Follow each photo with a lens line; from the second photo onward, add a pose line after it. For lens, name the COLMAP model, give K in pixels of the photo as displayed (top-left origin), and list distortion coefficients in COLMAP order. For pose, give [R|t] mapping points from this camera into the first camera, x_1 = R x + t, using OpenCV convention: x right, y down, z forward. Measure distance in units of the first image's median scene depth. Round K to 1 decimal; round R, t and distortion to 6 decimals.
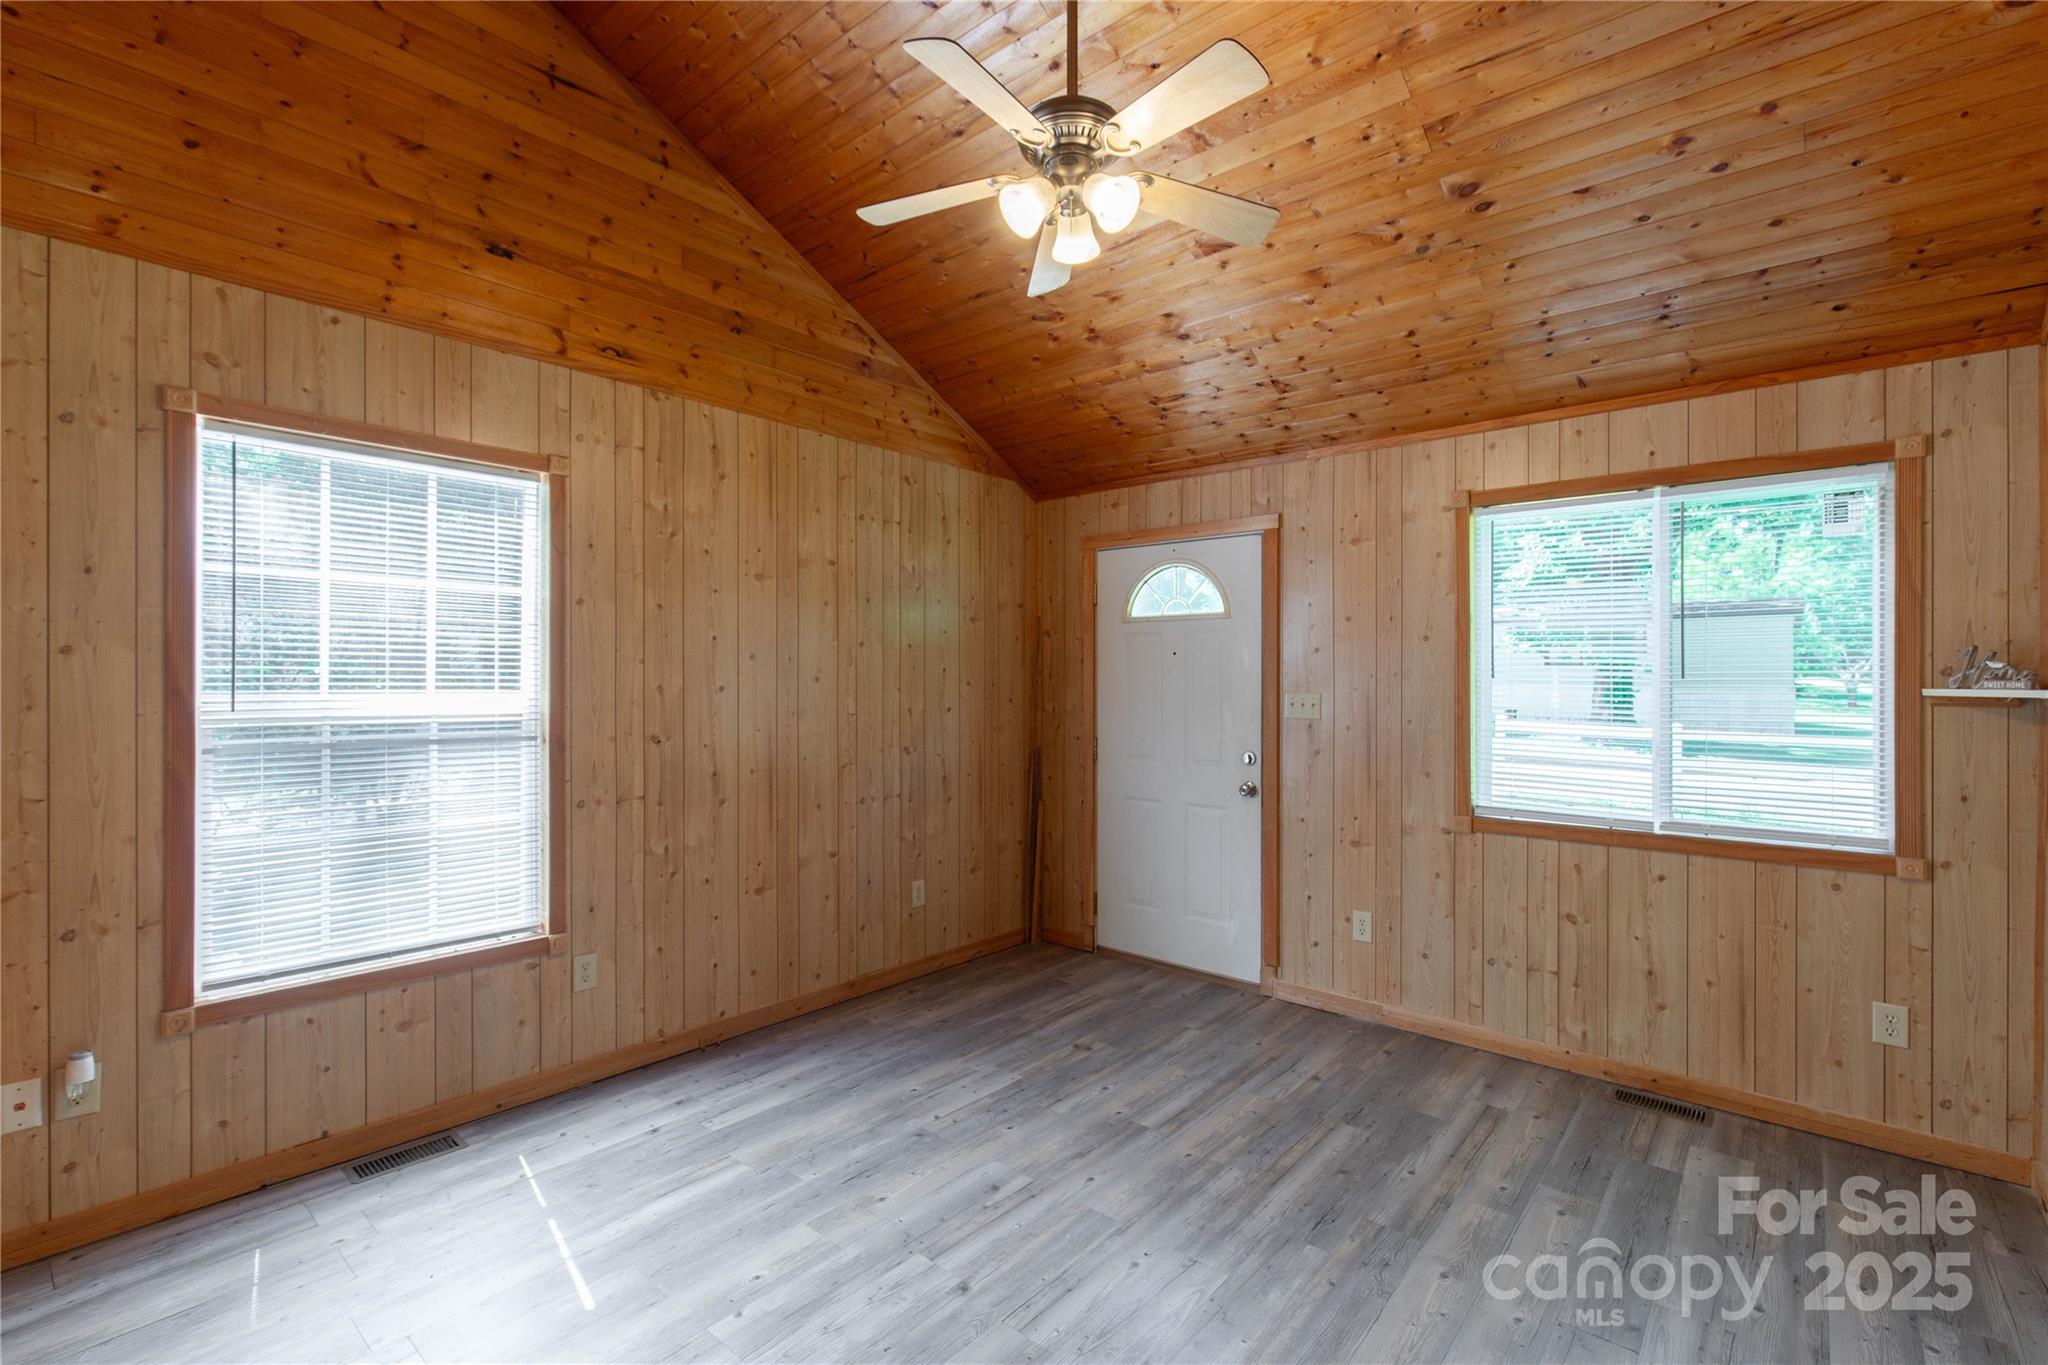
lens RADIAL K [[915.5, 0, 1035.7], [0, 915.5, 689.8], [0, 0, 1]] dist [0.001941, 0.001130]
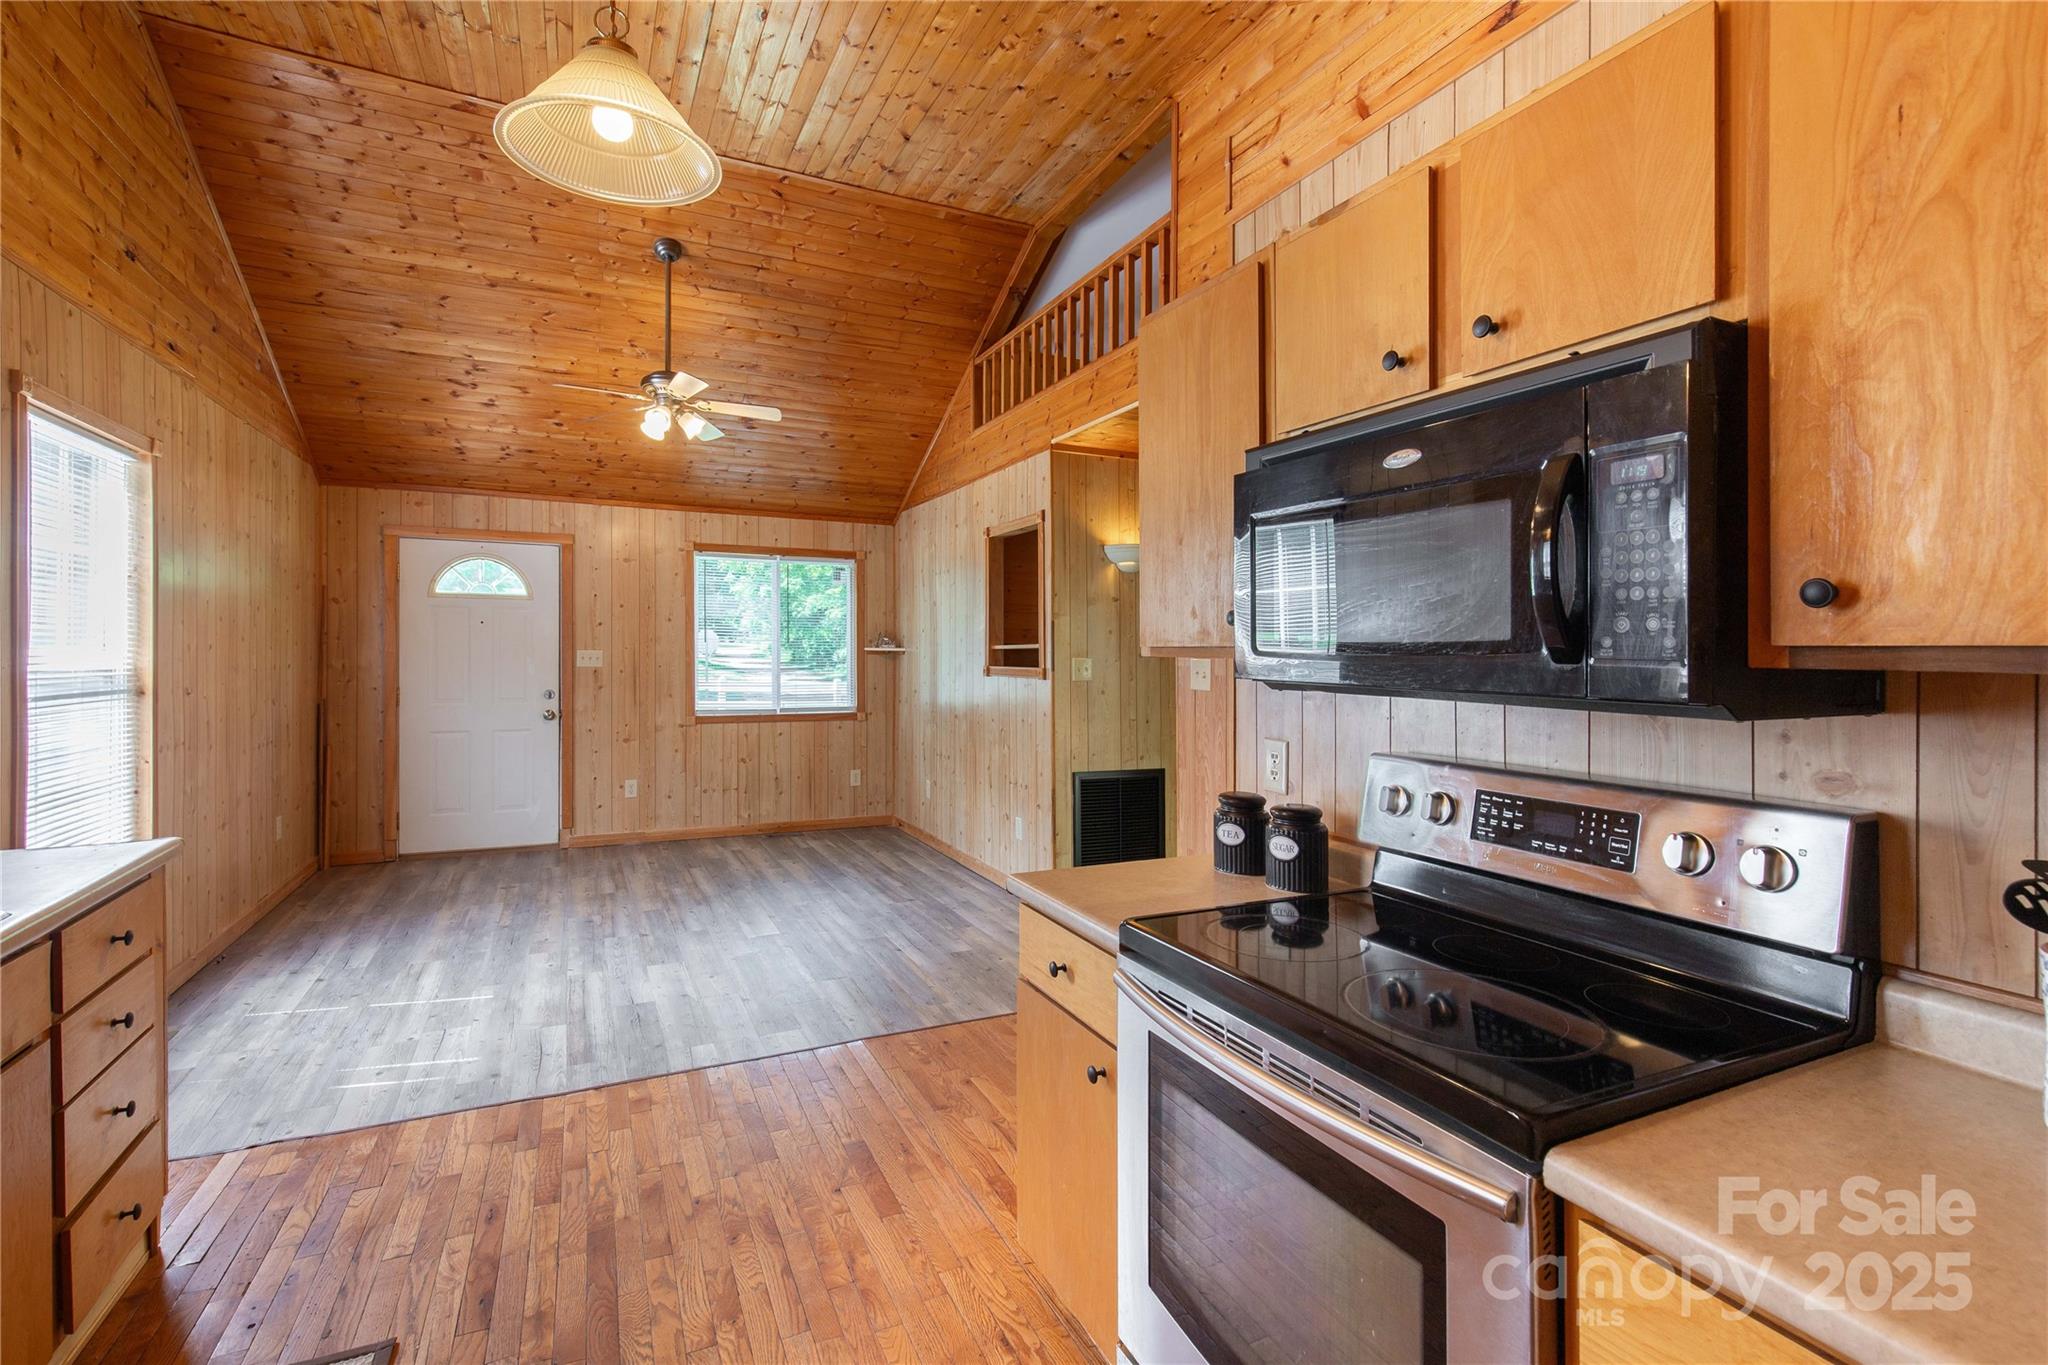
lens RADIAL K [[915.5, 0, 1017.4], [0, 915.5, 650.6], [0, 0, 1]] dist [0.001941, 0.001130]
pose [[0.409772, -0.001149, 0.912187, -0.970615], [0.003474, 0.999994, -0.000301, 0.007688], [-0.912181, 0.003292, 0.409773, -0.371278]]
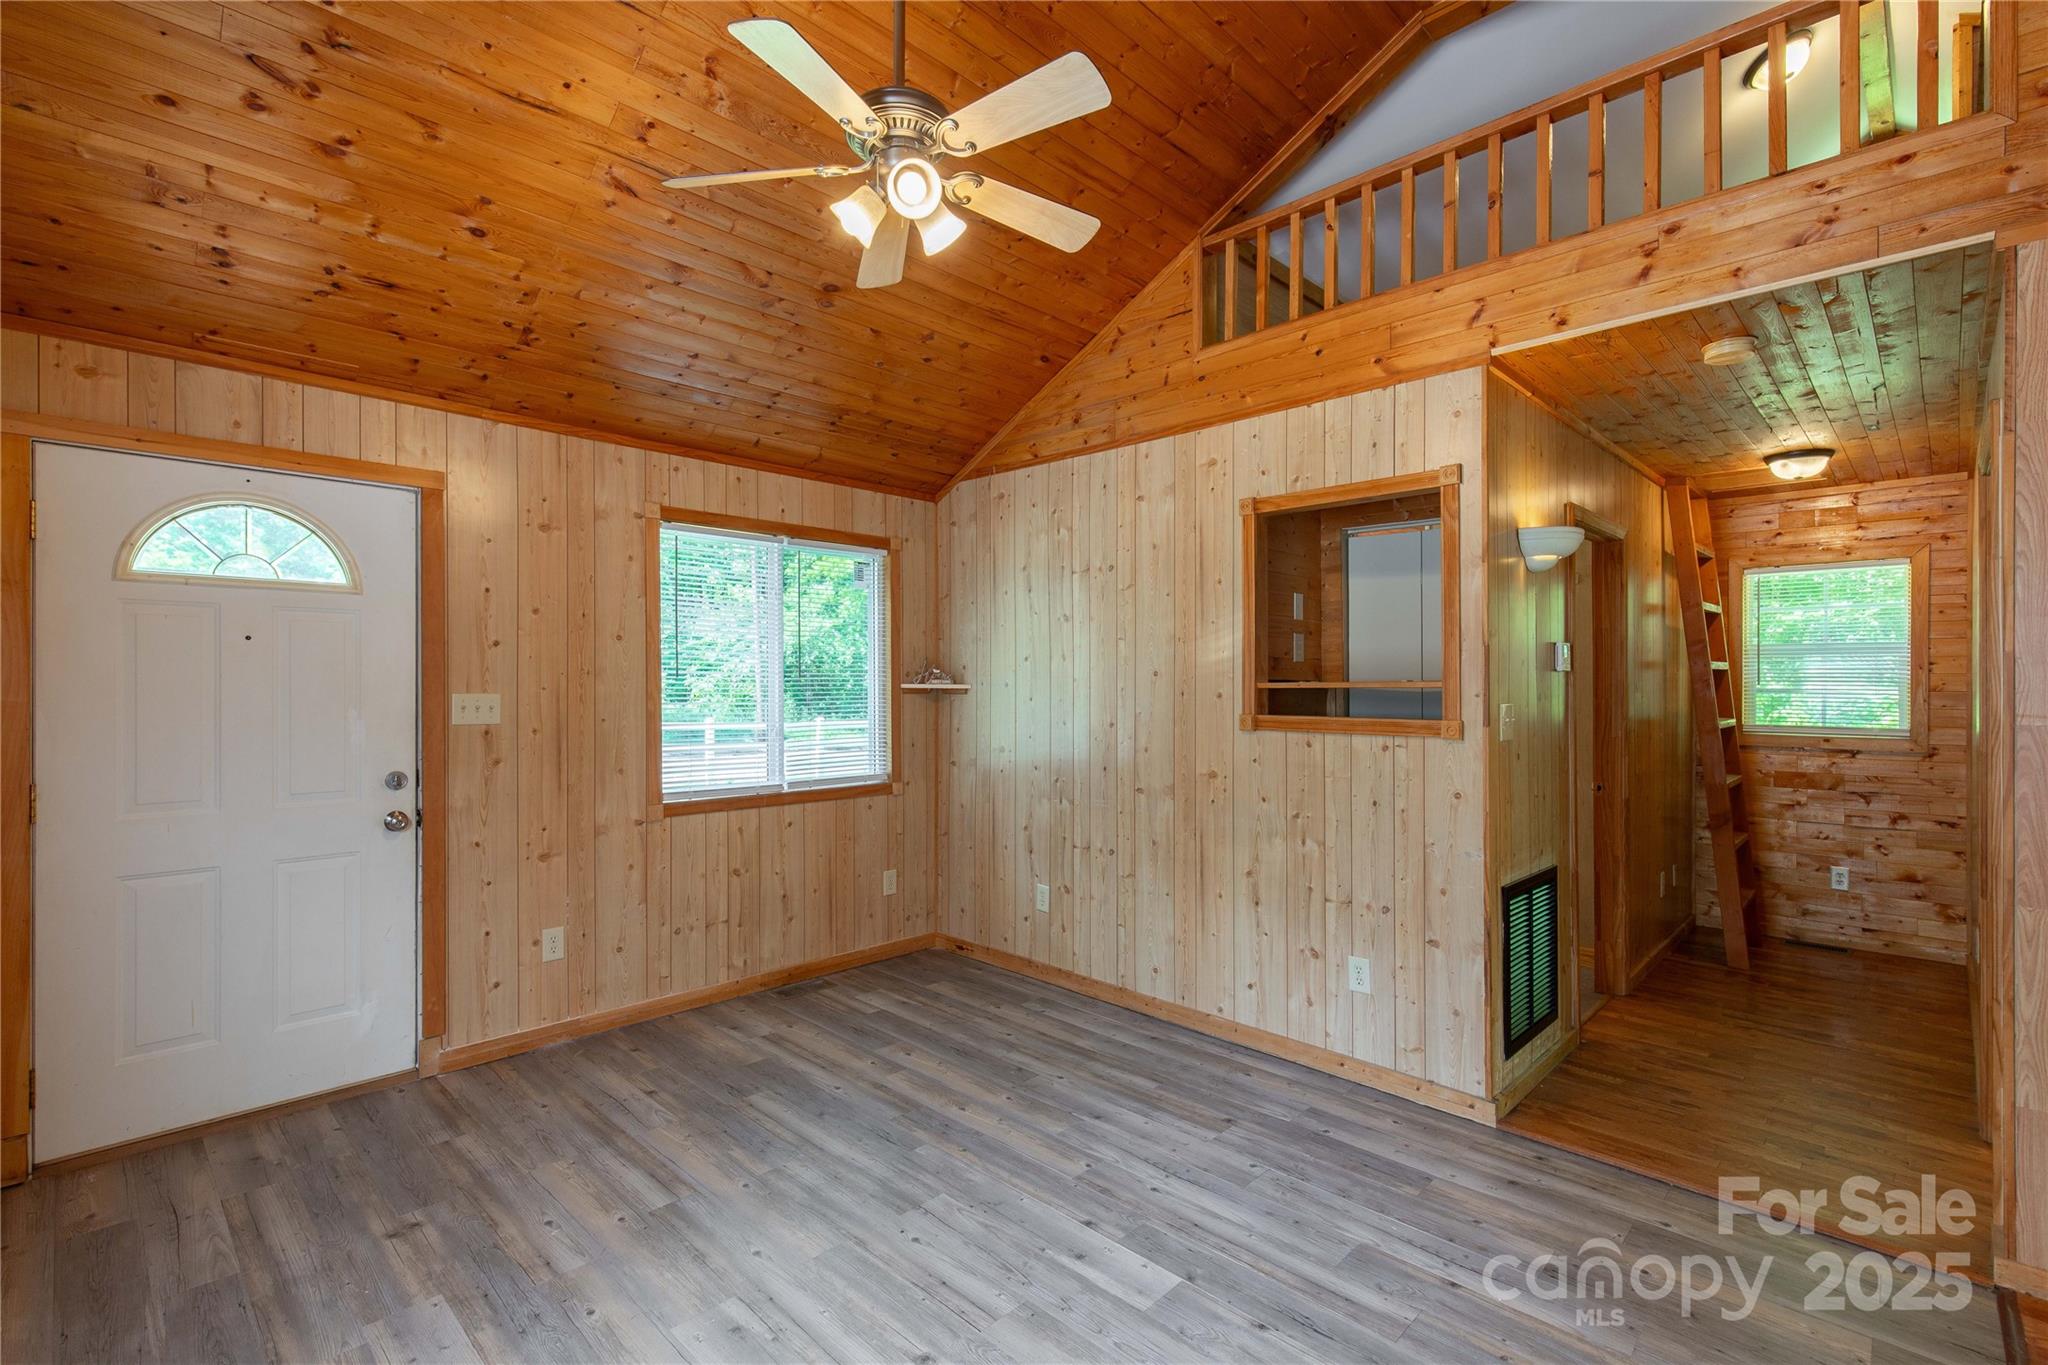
lens RADIAL K [[915.5, 0, 1015.0], [0, 915.5, 677.8], [0, 0, 1]] dist [0.001941, 0.001130]
pose [[0.079336, -0.001021, 0.996847, -0.579339], [0.006279, 0.999980, 0.000524, -0.009502], [-0.996828, 0.006218, 0.079341, 0.500184]]
